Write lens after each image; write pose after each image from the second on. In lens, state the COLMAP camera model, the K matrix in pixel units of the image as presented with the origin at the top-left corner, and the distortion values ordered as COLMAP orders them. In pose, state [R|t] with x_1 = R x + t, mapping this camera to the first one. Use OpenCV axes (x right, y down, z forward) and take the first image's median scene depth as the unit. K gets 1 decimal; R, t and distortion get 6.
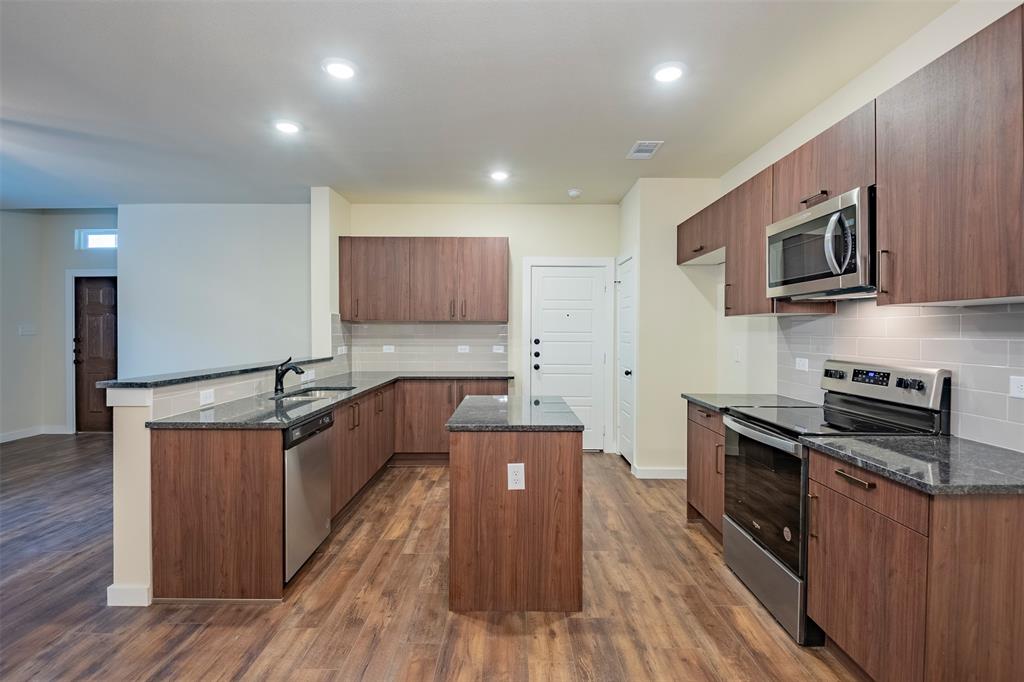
lens RADIAL K [[484.8, 0, 508.1], [0, 484.8, 335.4], [0, 0, 1]] dist [0.010016, -0.016665]
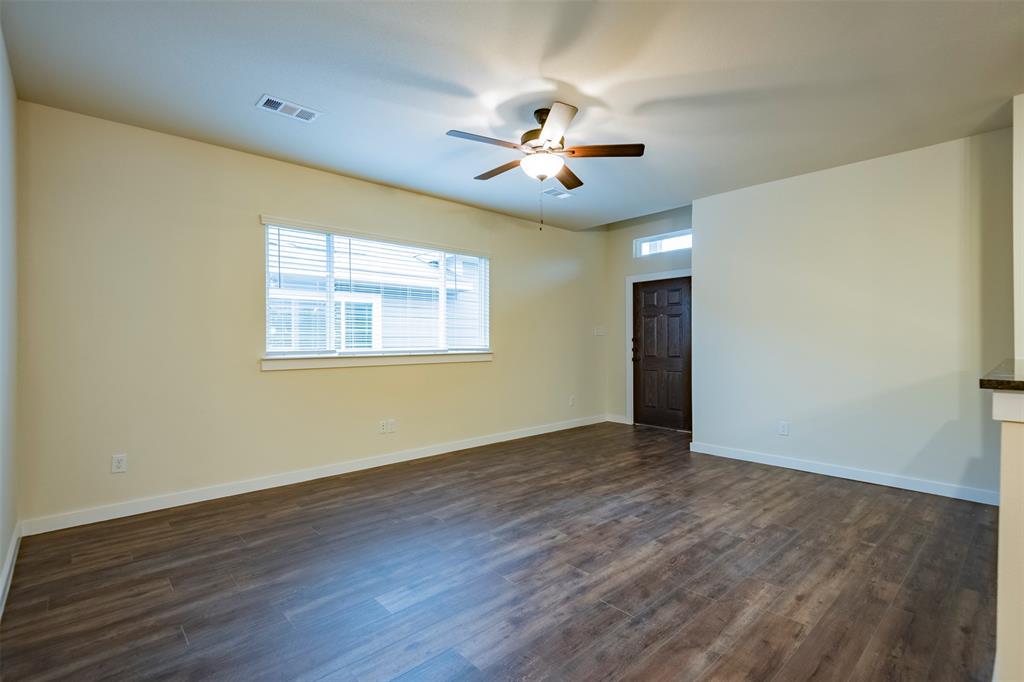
lens RADIAL K [[484.8, 0, 507.8], [0, 484.8, 341.2], [0, 0, 1]] dist [0.010016, -0.016665]
pose [[0.664312, -0.001038, -0.747455, -0.655152], [-0.003350, 0.999985, -0.004366, 0.044578], [0.747448, 0.005404, 0.664299, 0.125148]]
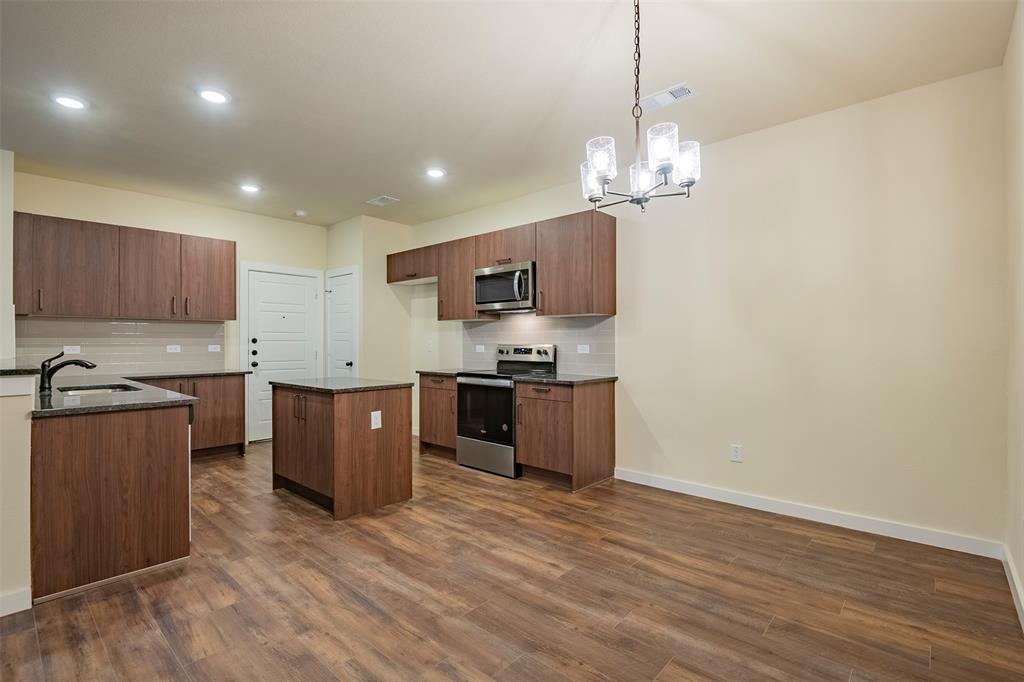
lens RADIAL K [[471.3, 0, 514.4], [0, 471.3, 341.5], [0, 0, 1]] dist [0.007877, -0.014471]
pose [[0.664336, -0.003543, 0.747425, -0.680200], [0.008799, 0.999957, -0.003082, 0.045084], [-0.747382, 0.008624, 0.664339, -0.263837]]
